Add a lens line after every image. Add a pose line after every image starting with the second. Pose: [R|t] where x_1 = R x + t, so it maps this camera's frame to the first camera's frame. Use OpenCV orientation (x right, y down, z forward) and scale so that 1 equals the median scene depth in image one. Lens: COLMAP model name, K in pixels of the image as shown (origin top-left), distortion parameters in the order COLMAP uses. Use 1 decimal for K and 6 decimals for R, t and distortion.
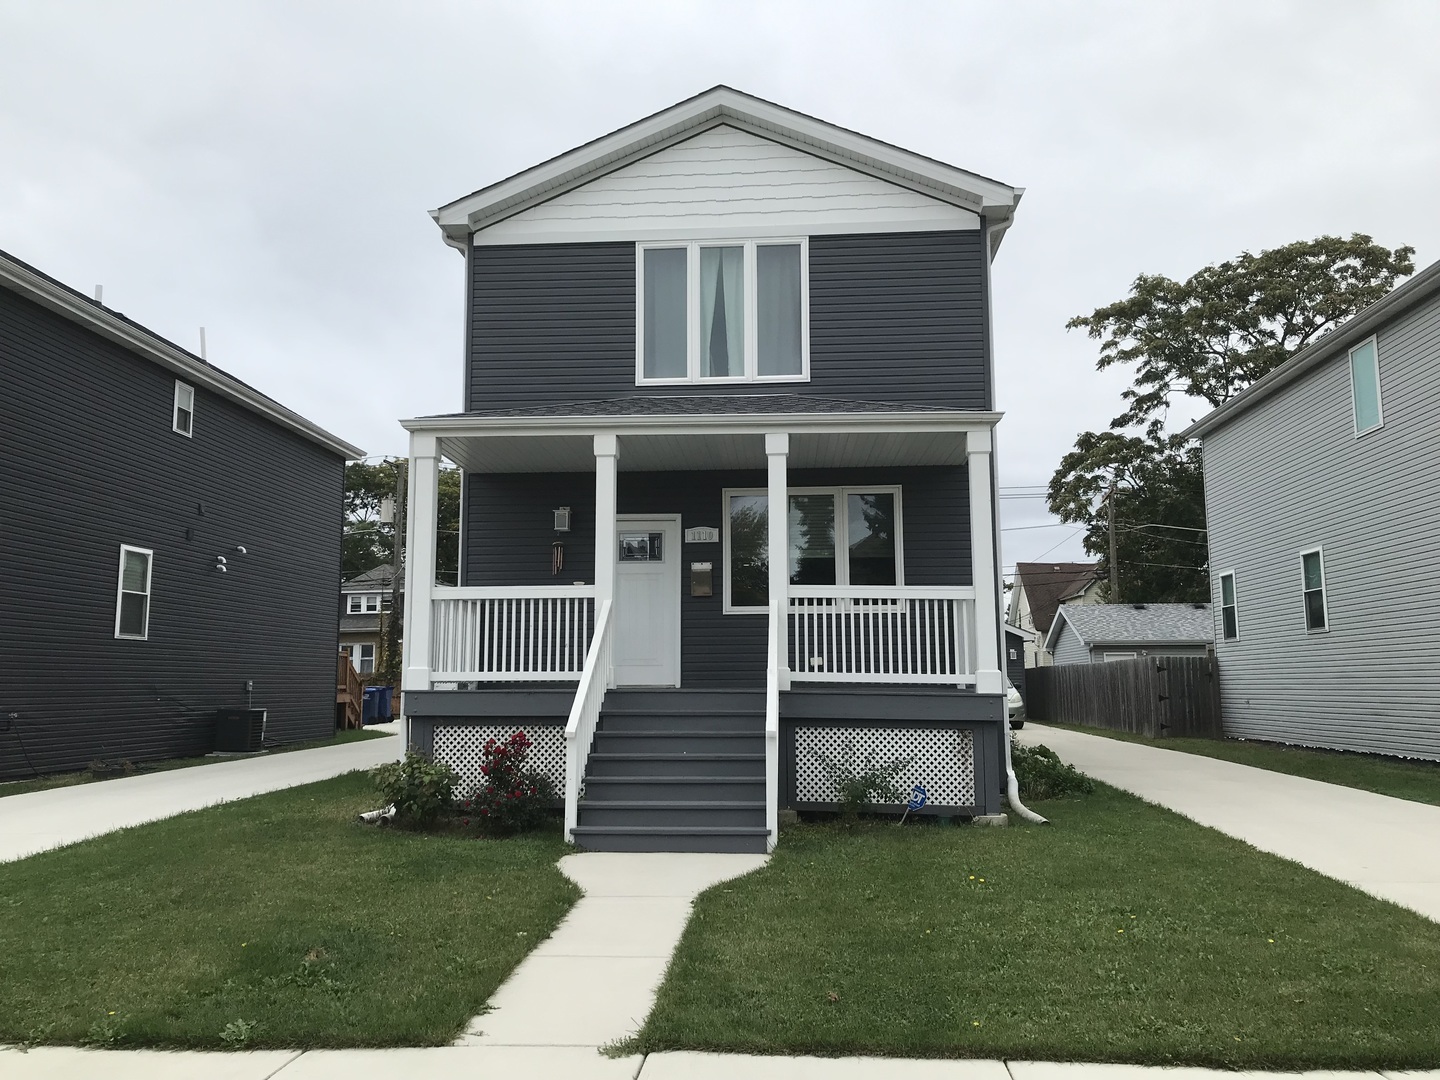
lens RADIAL K [[1157.0, 0, 717.1], [0, 1157.0, 532.1], [0, 0, 1]] dist [0.137998, -0.339907]
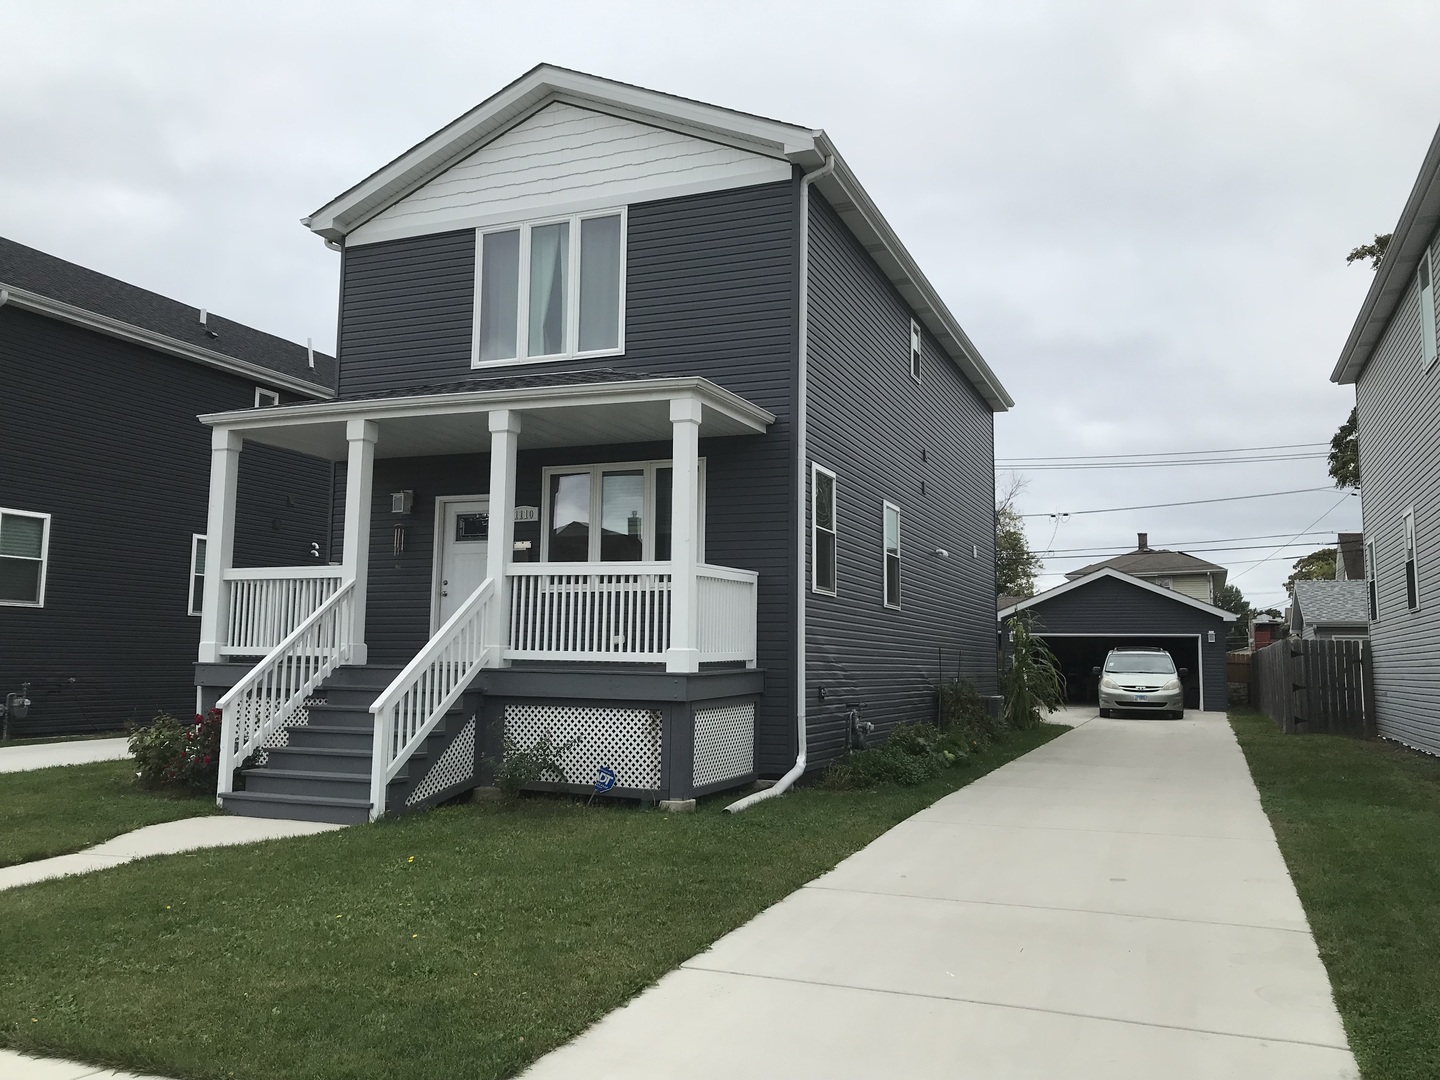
lens RADIAL K [[1167.1, 0, 719.7], [0, 1167.1, 531.6], [0, 0, 1]] dist [0.038710, -0.006825]
pose [[0.951014, -0.021277, -0.308414, 0.454440], [0.026319, 0.999579, 0.012196, 0.010004], [0.308025, -0.019716, 0.951174, 0.086311]]
